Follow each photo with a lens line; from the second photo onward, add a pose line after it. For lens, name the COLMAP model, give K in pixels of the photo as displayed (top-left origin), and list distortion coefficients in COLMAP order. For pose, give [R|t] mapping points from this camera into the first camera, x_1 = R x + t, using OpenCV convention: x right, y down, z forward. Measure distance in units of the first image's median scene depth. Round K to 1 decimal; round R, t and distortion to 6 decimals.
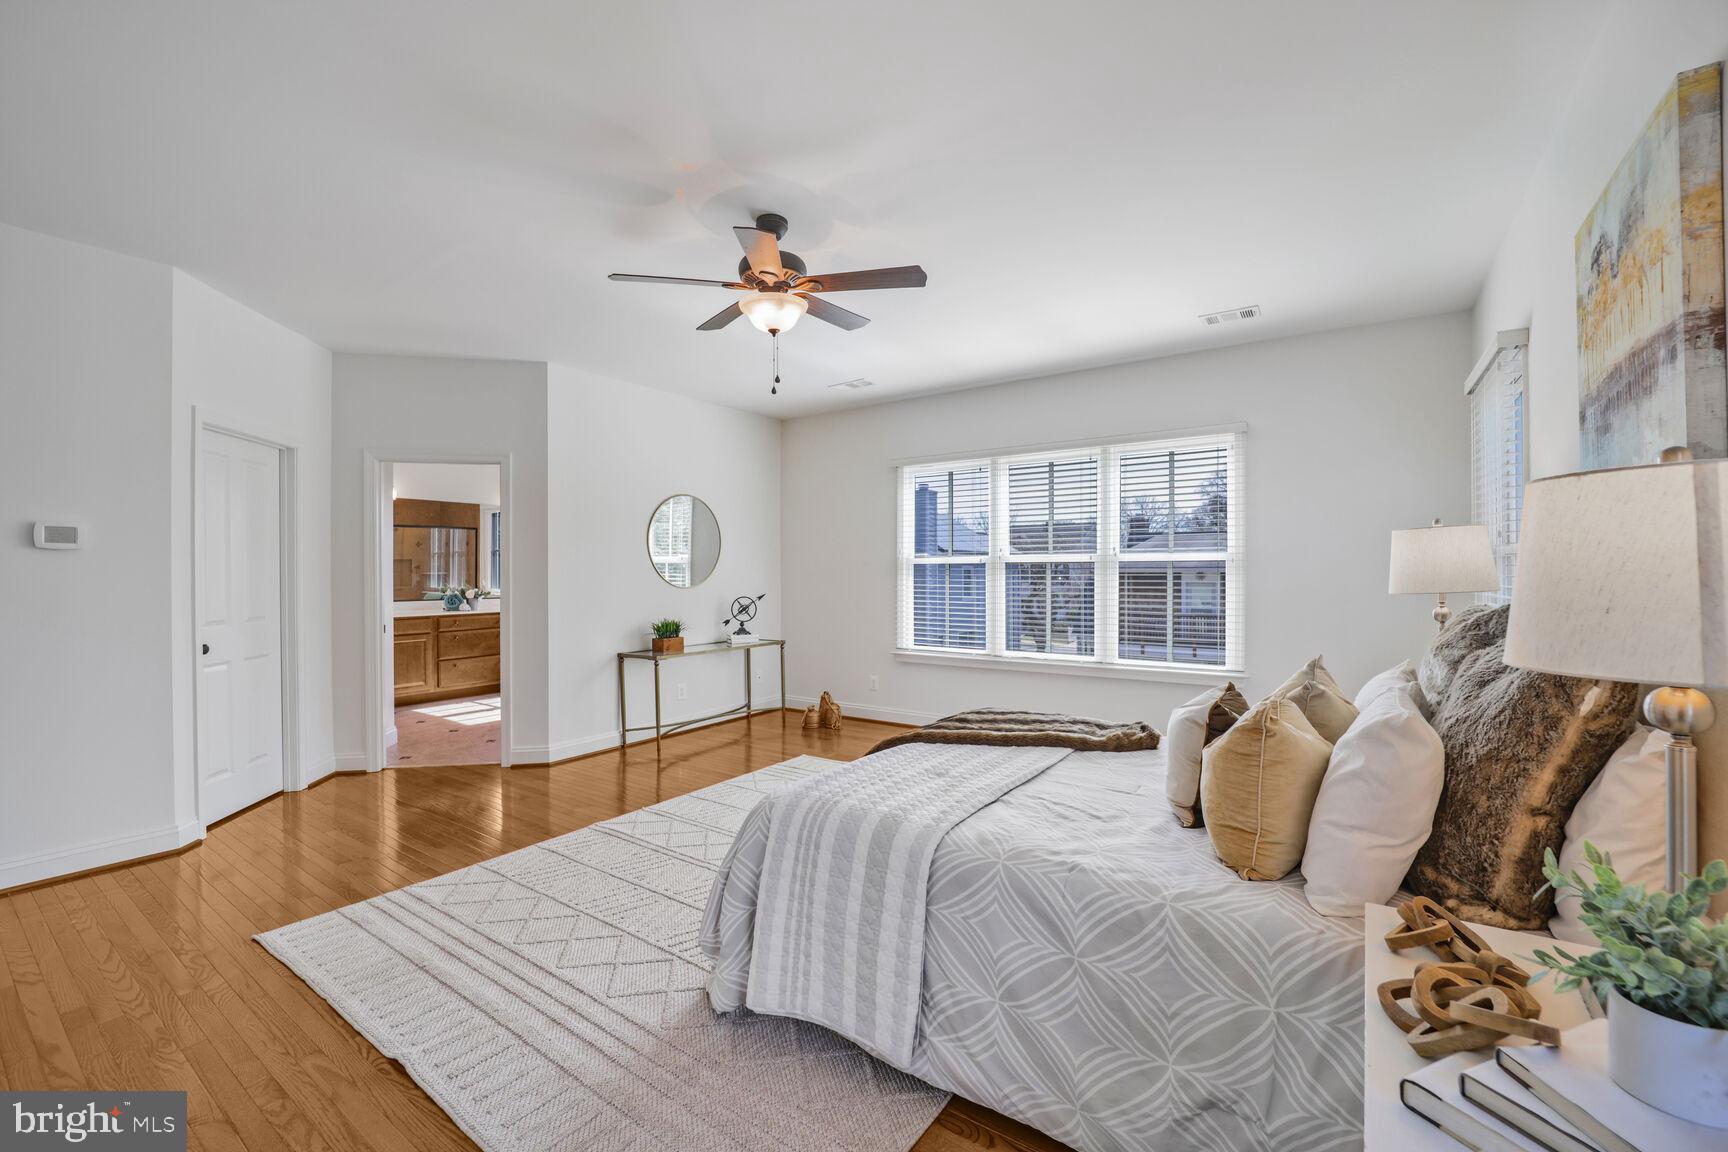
lens RADIAL K [[705.9, 0, 866.0], [0, 705.9, 579.9], [0, 0, 1]] dist [-0.016366, 0.000481]
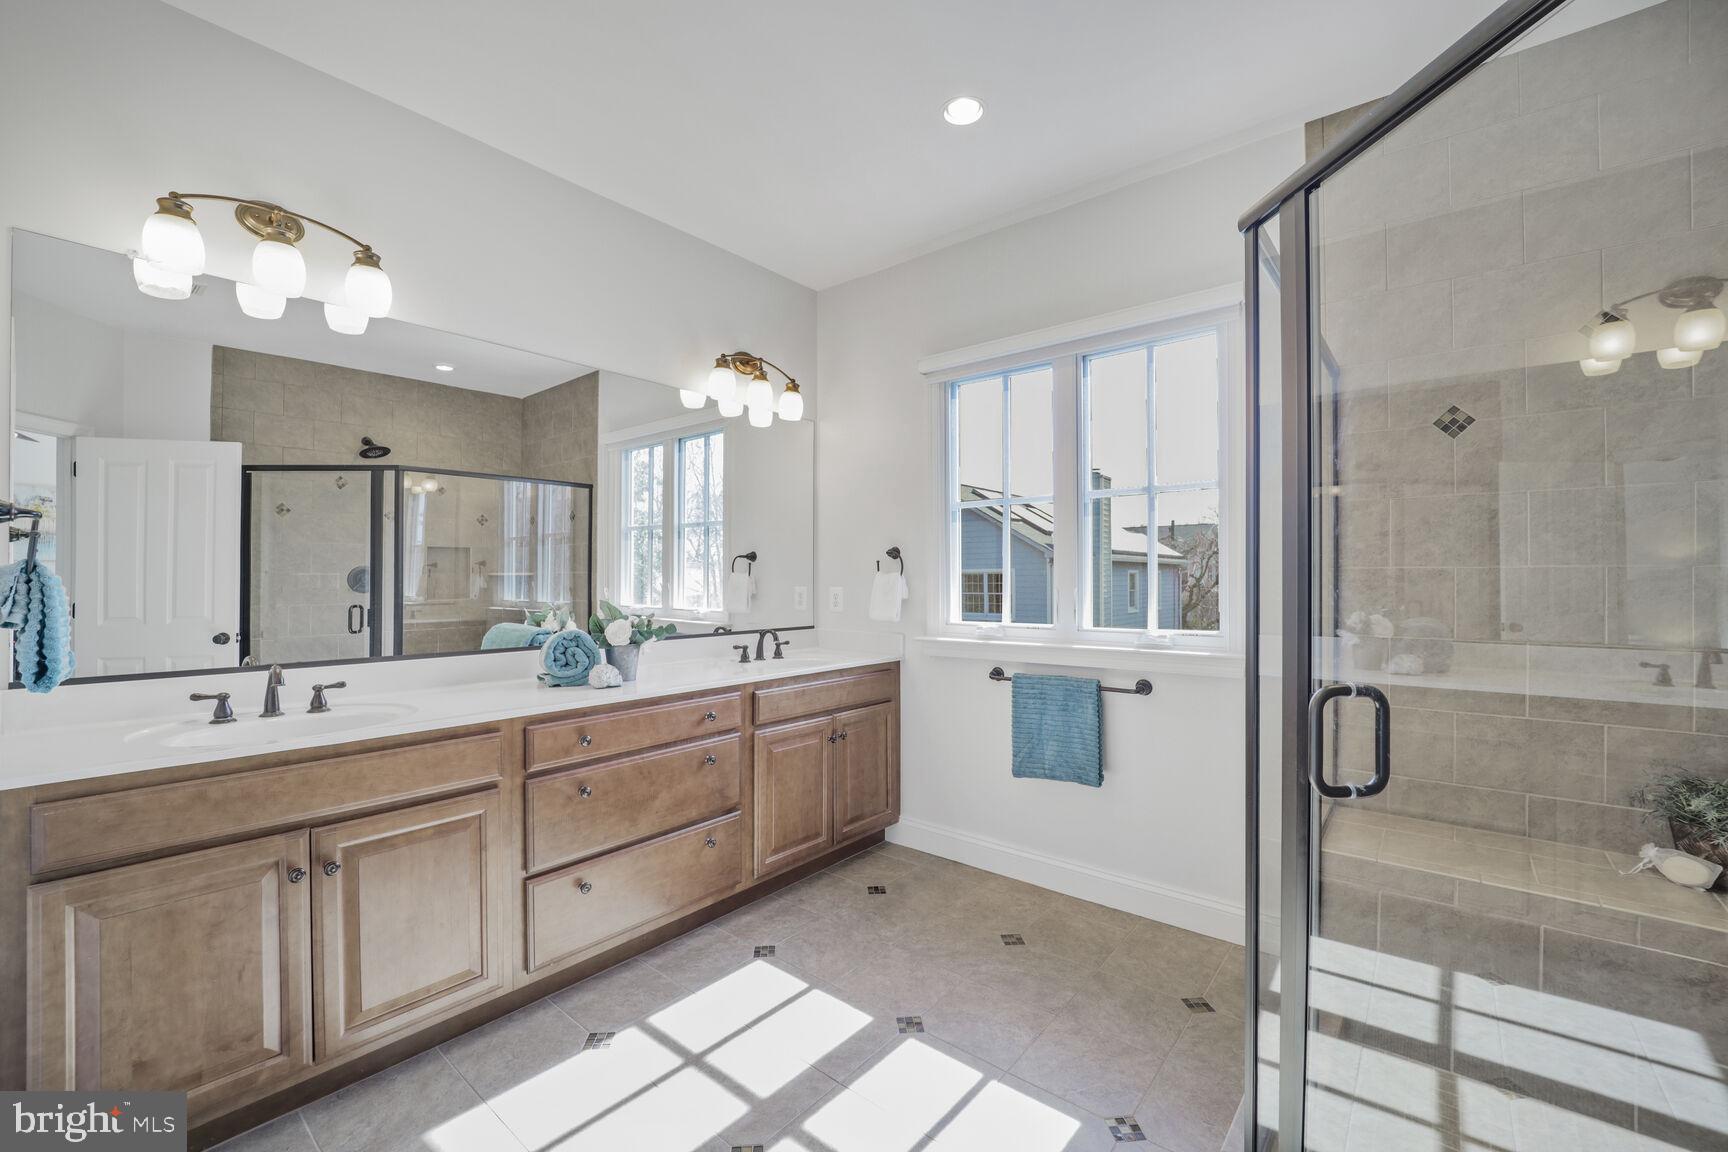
lens RADIAL K [[705.9, 0, 866.0], [0, 705.9, 579.9], [0, 0, 1]] dist [-0.016366, 0.000481]
pose [[0.996581, -0.002568, -0.082580, -0.325347], [0.002040, 0.999977, -0.006476, -0.001369], [0.082595, 0.006285, 0.996563, 0.527671]]
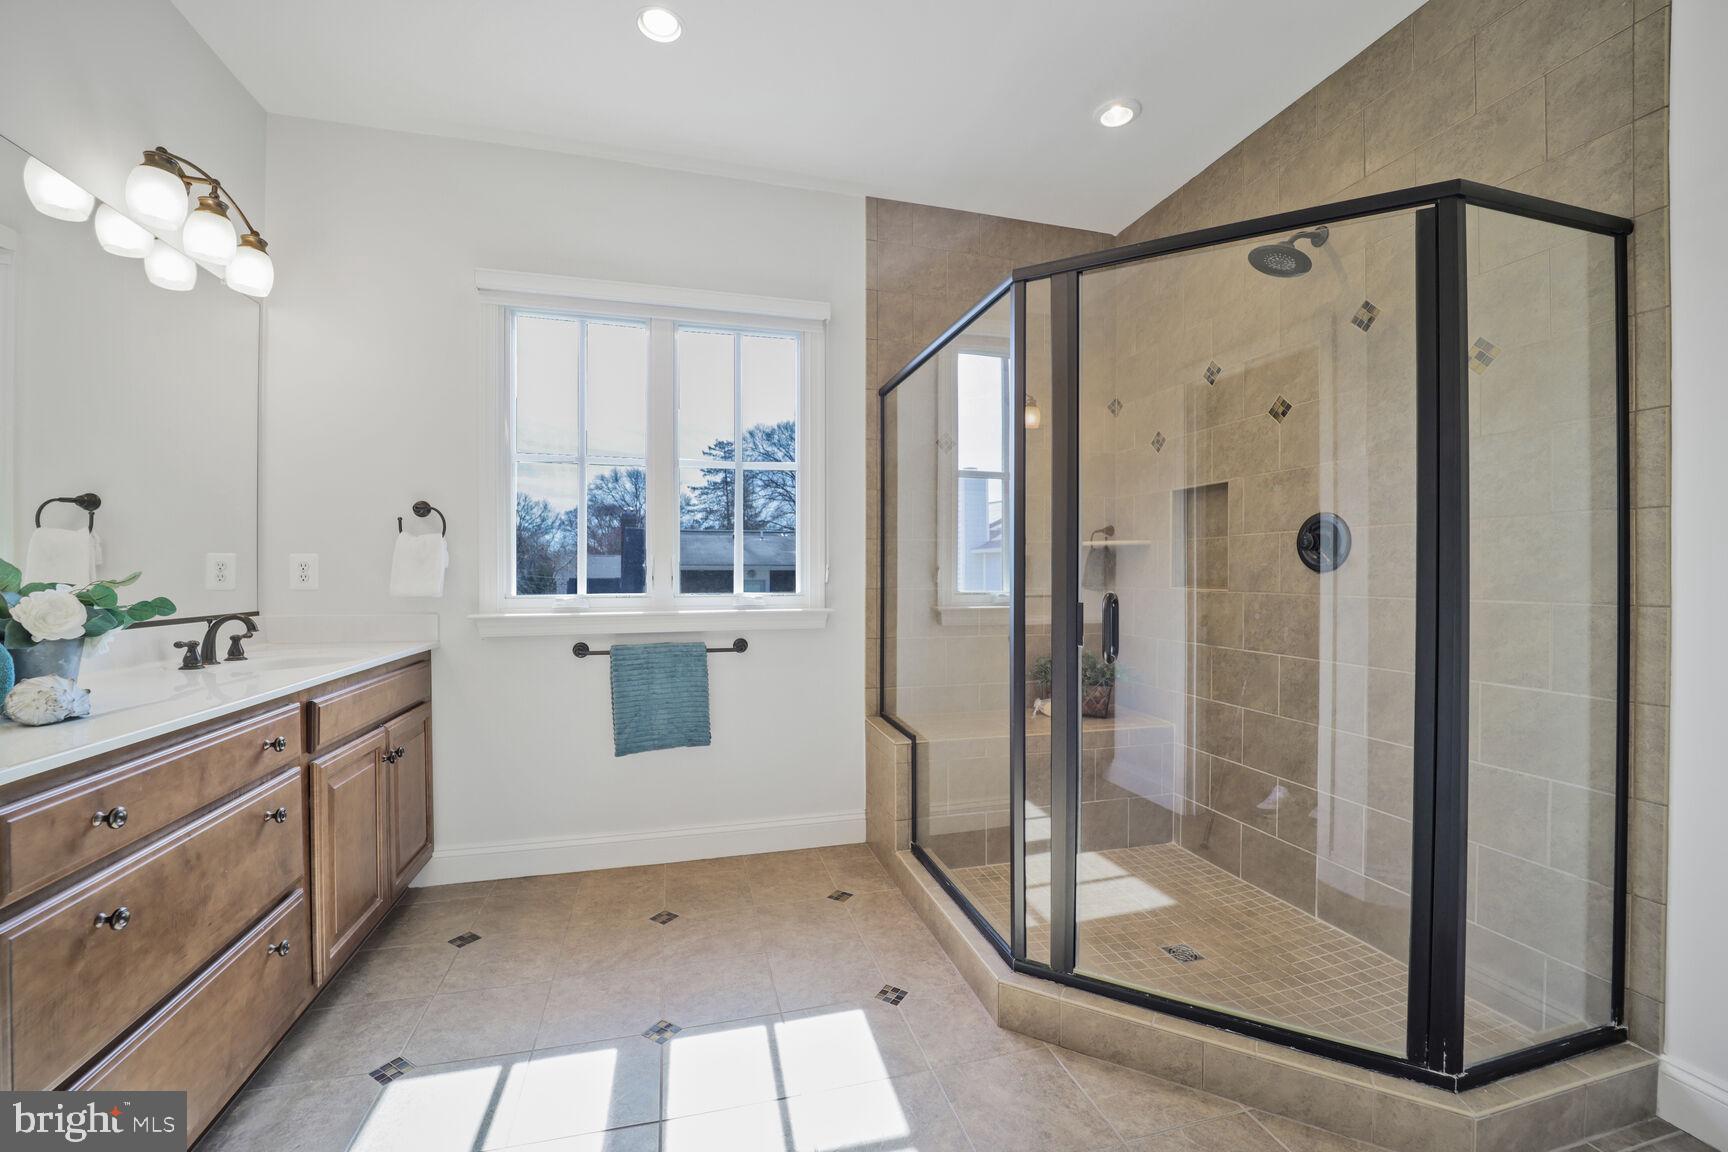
lens RADIAL K [[705.9, 0, 866.0], [0, 705.9, 579.9], [0, 0, 1]] dist [-0.016366, 0.000481]
pose [[0.639653, -0.009629, 0.768603, -0.436005], [0.007862, 0.999951, 0.005984, 0.009652], [-0.768623, 0.002215, 0.639698, 0.577164]]
